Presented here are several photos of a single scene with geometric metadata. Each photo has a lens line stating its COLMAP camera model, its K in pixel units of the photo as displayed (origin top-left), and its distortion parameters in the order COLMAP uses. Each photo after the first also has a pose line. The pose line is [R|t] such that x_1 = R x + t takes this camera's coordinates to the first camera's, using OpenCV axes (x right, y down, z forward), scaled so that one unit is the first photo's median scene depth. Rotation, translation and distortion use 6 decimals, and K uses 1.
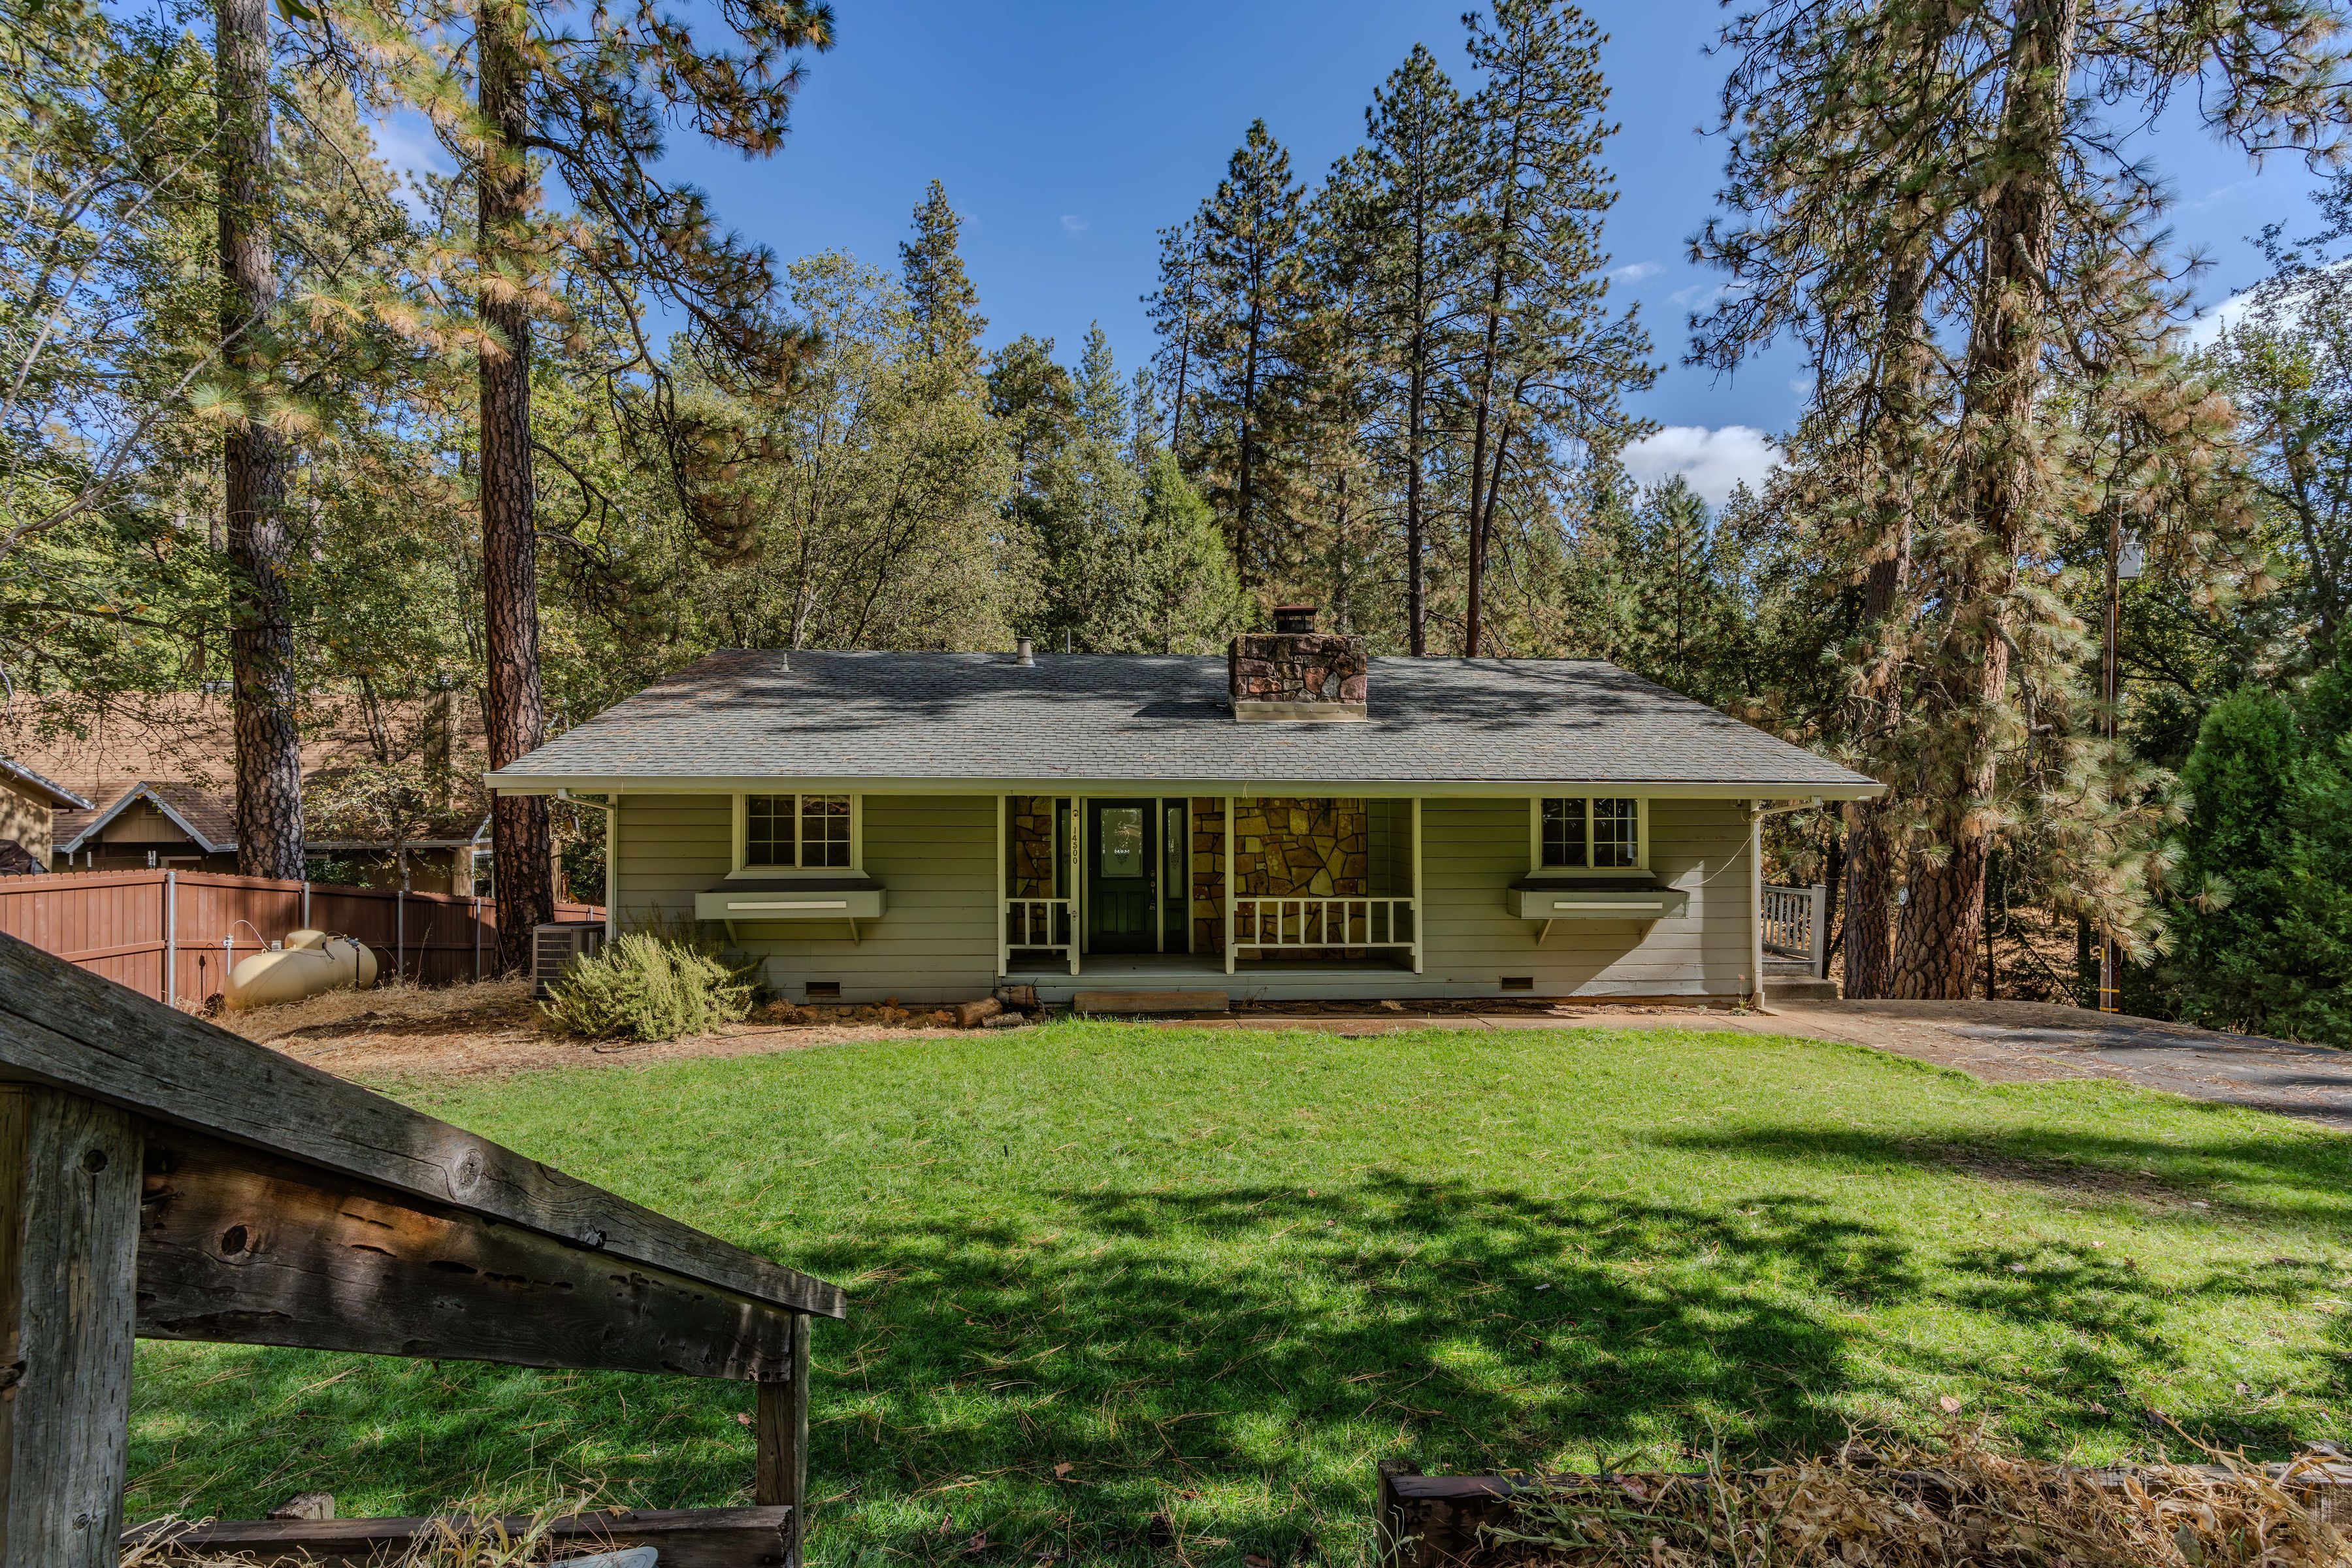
lens RADIAL K [[1098.9, 0, 1229.5], [0, 1098.9, 822.4], [0, 0, 1]] dist [-0.008029, -0.001226]
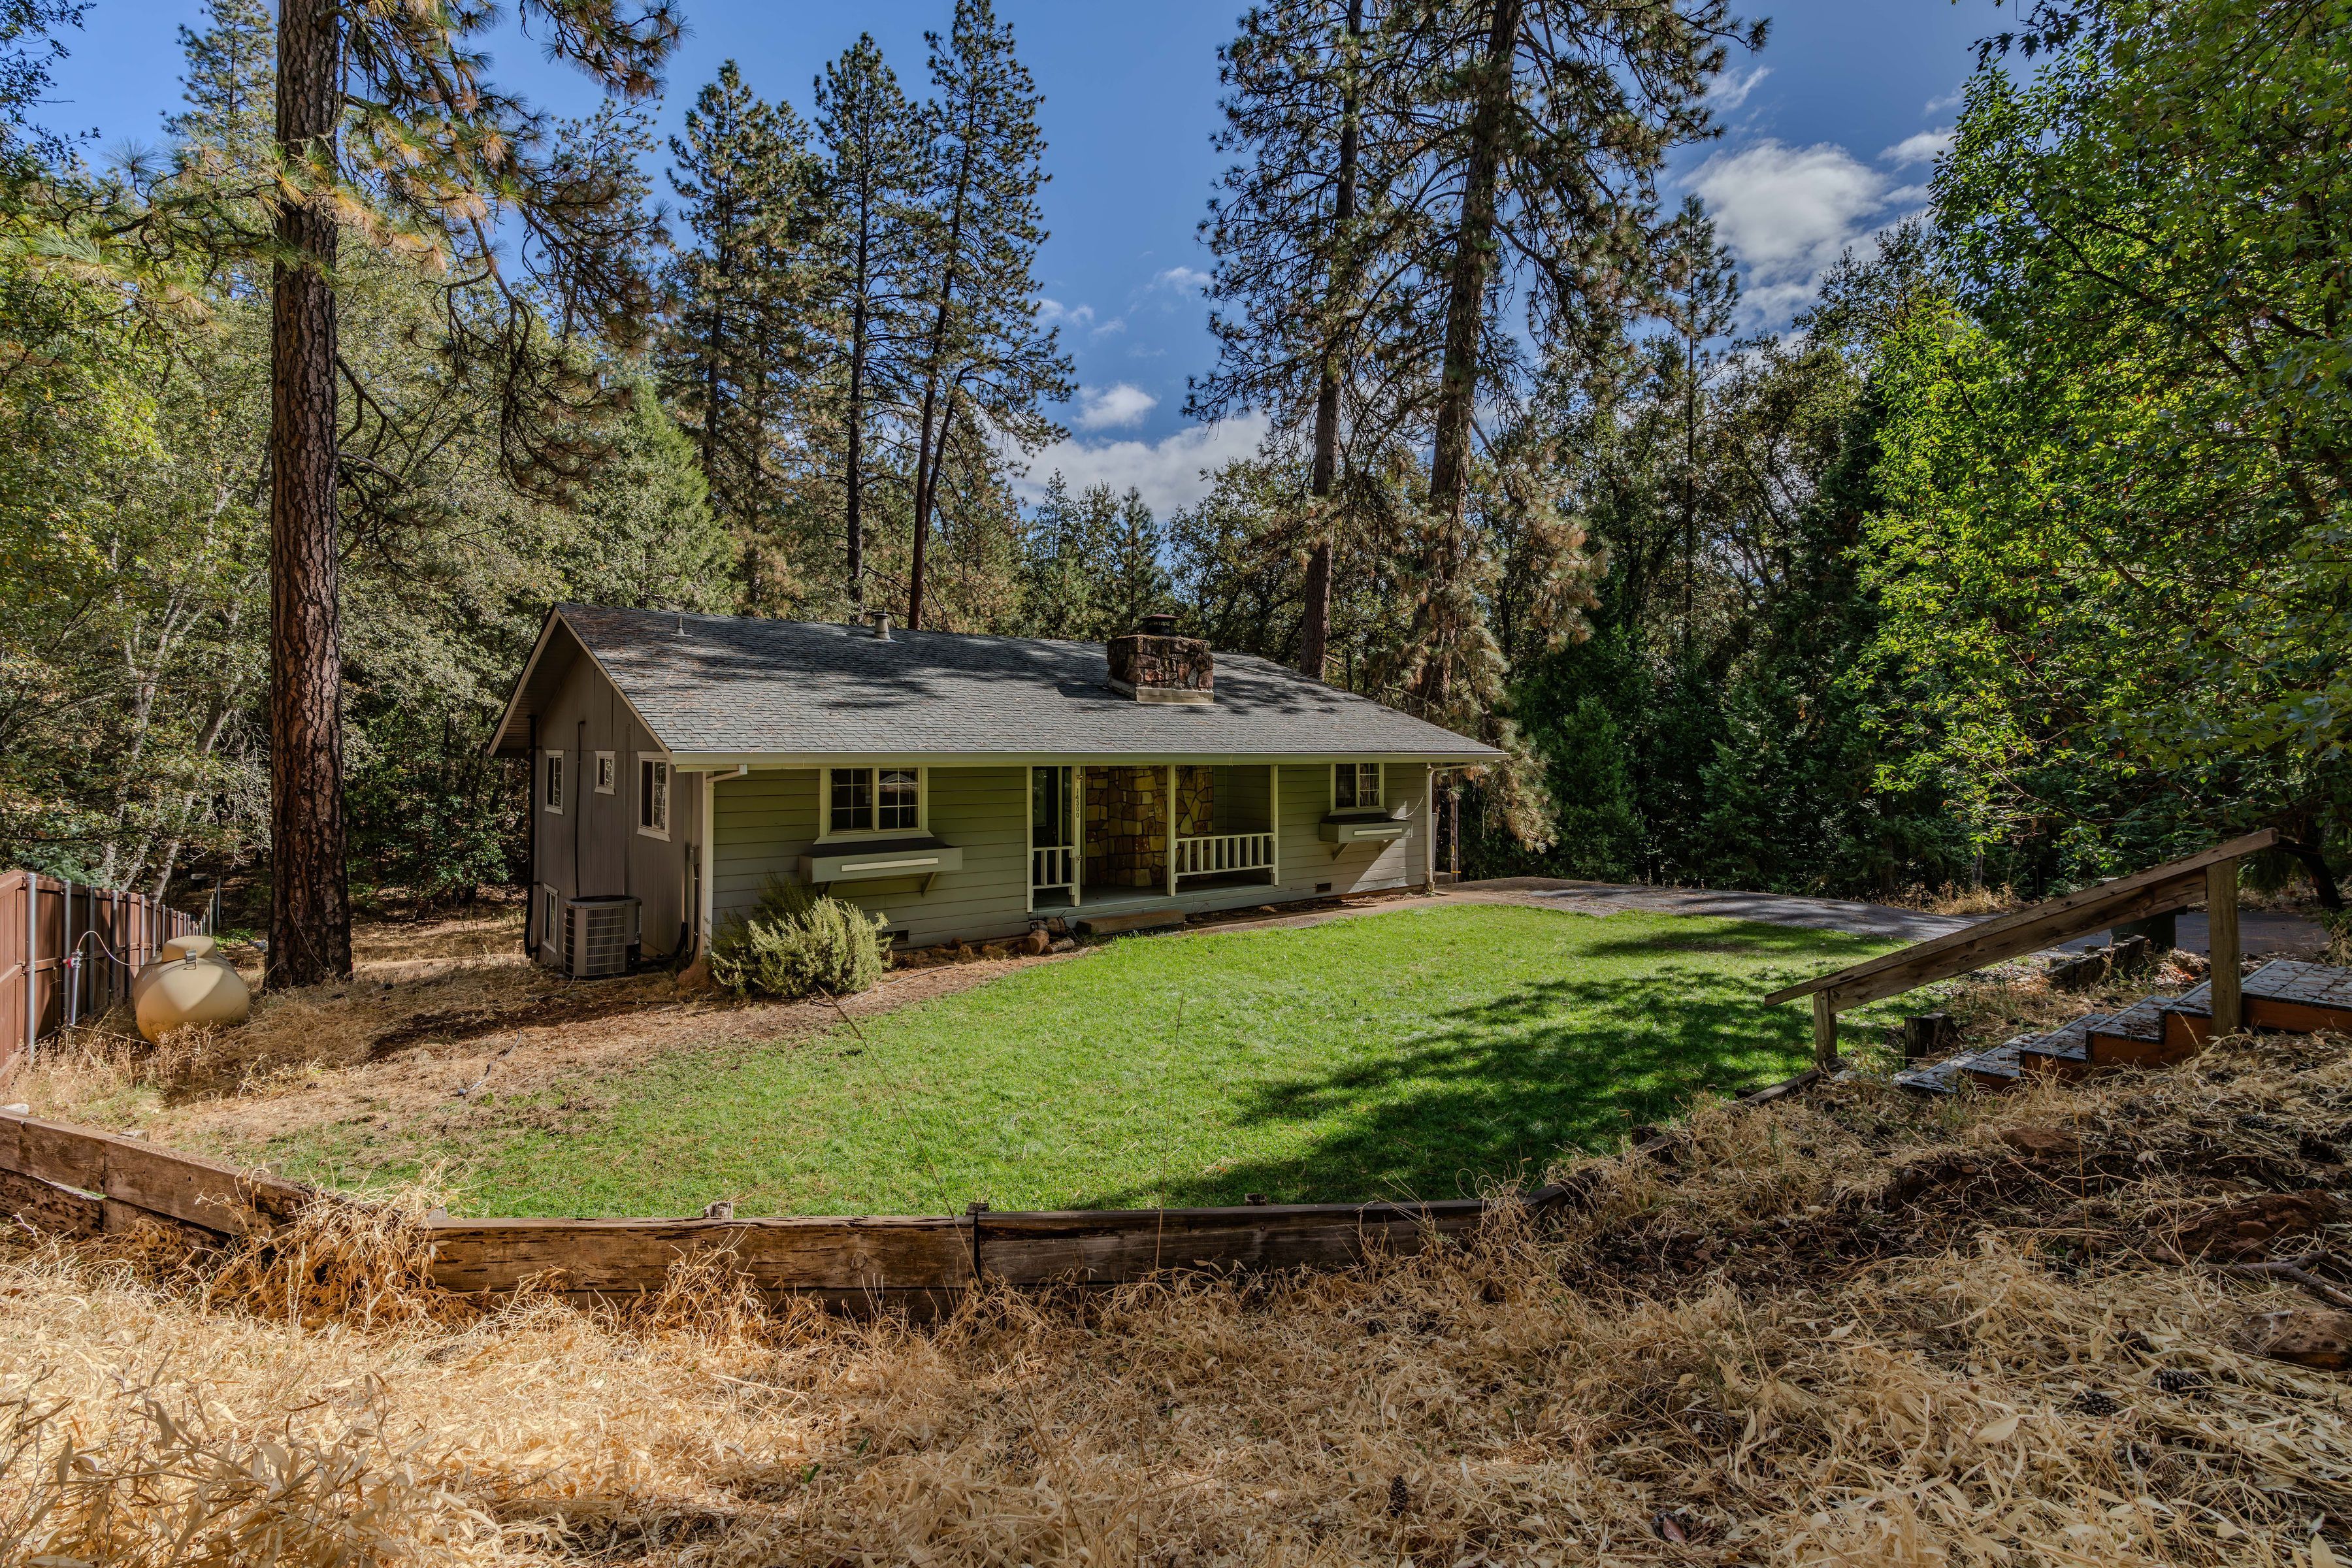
lens RADIAL K [[1057.2, 0, 1200.7], [0, 1057.2, 752.9], [0, 0, 1]] dist [-0.007637, 0.001710]
pose [[0.815607, -0.002611, 0.578601, -0.566857], [0.007783, 0.999949, -0.006458, -0.021302], [-0.578554, 0.009771, 0.815585, -0.049365]]
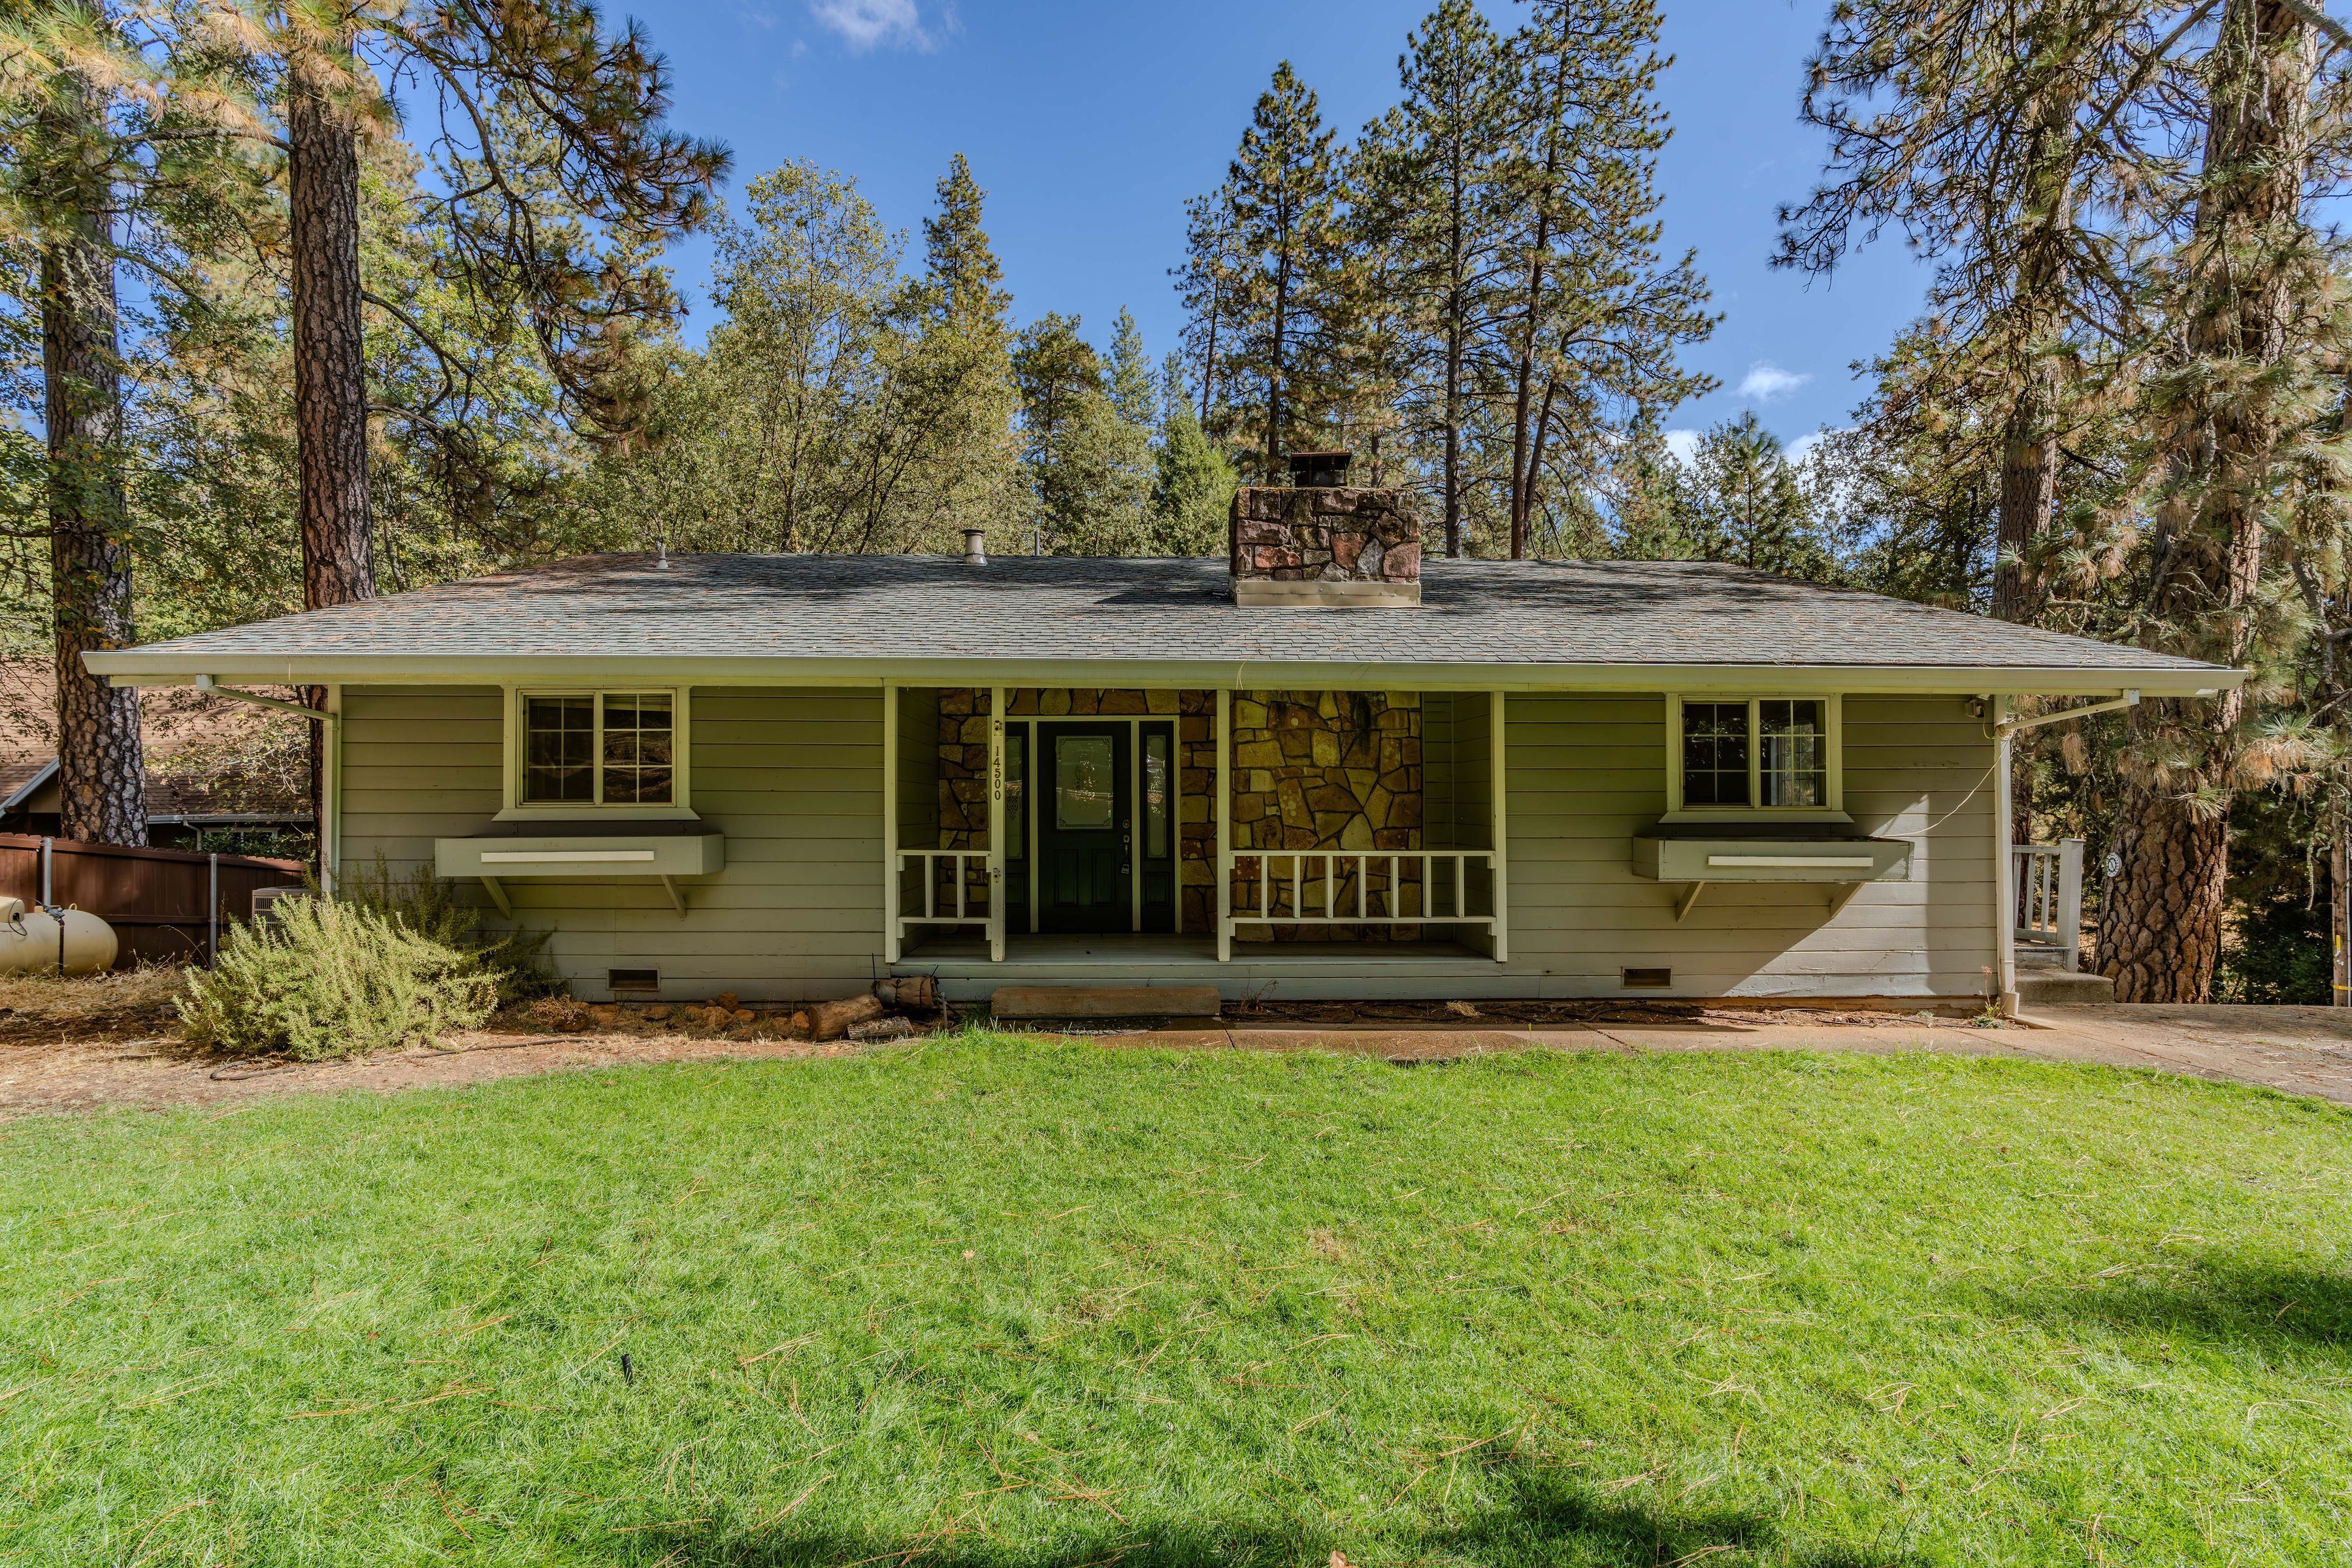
lens RADIAL K [[1057.2, 0, 1205.4], [0, 1057.2, 810.5], [0, 0, 1]] dist [-0.007637, 0.001710]
pose [[0.998372, -0.002771, -0.056980, 0.021362], [0.002488, 0.999984, -0.005035, 0.037645], [0.056993, 0.004885, 0.998363, 0.271613]]
